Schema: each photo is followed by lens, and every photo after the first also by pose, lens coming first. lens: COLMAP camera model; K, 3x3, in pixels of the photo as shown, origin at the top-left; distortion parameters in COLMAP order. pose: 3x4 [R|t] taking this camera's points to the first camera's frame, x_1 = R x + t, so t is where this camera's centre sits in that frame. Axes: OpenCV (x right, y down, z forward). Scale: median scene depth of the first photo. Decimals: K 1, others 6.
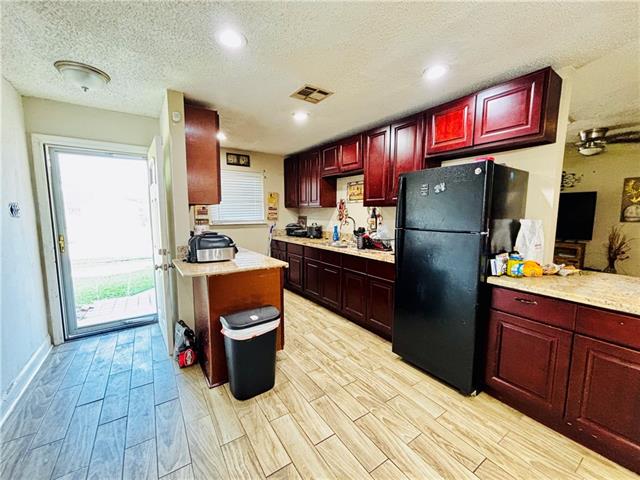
lens RADIAL K [[258.7, 0, 318.7], [0, 258.7, 242.0], [0, 0, 1]] dist [0.000065, -0.000501]
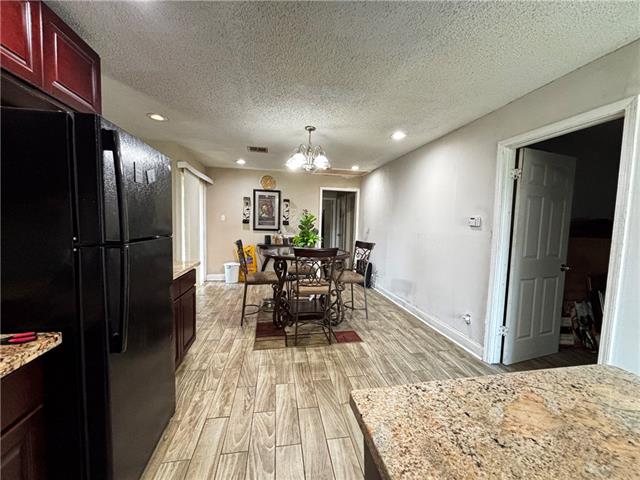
lens RADIAL K [[258.7, 0, 322.5], [0, 258.7, 240.9], [0, 0, 1]] dist [0.000065, -0.000501]
pose [[-0.915700, -0.054560, 0.398142, -0.153000], [0.016621, 0.984751, 0.173175, -0.100385], [-0.401519, 0.165194, -0.900829, 0.984075]]
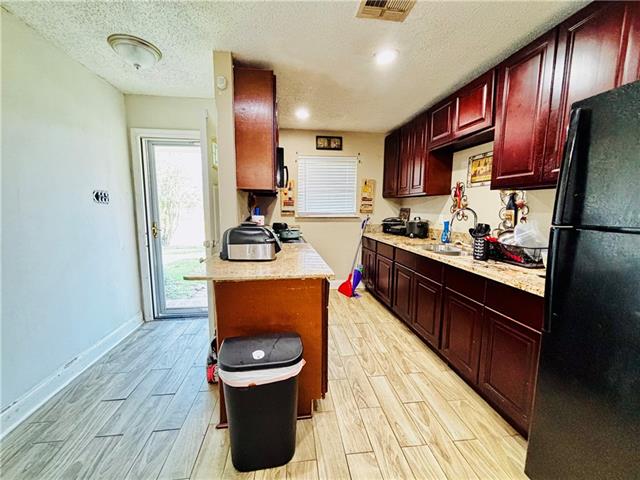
lens RADIAL K [[258.7, 0, 319.8], [0, 258.7, 241.5], [0, 0, 1]] dist [0.000065, -0.000501]
pose [[0.893597, 0.061626, -0.444620, 0.105287], [-0.055707, 0.998099, 0.026381, -0.011299], [0.445400, 0.001194, 0.895331, 0.316680]]
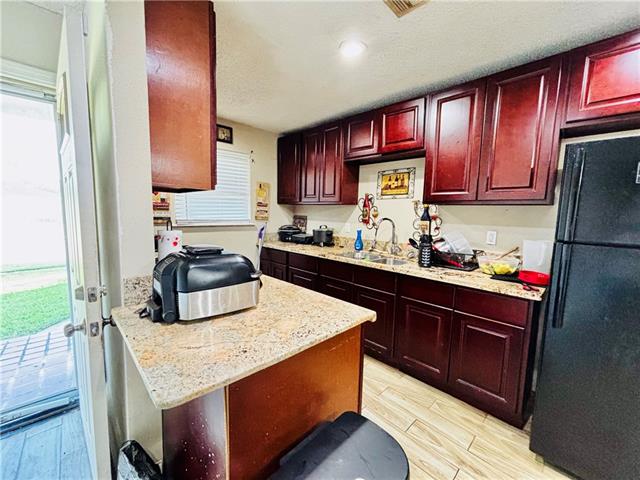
lens RADIAL K [[258.7, 0, 316.8], [0, 258.7, 241.1], [0, 0, 1]] dist [0.000065, -0.000501]
pose [[0.985408, 0.003771, 0.170169, -0.248471], [-0.003333, 0.999990, -0.002858, -0.040095], [-0.170178, 0.002249, 0.985411, 0.423717]]
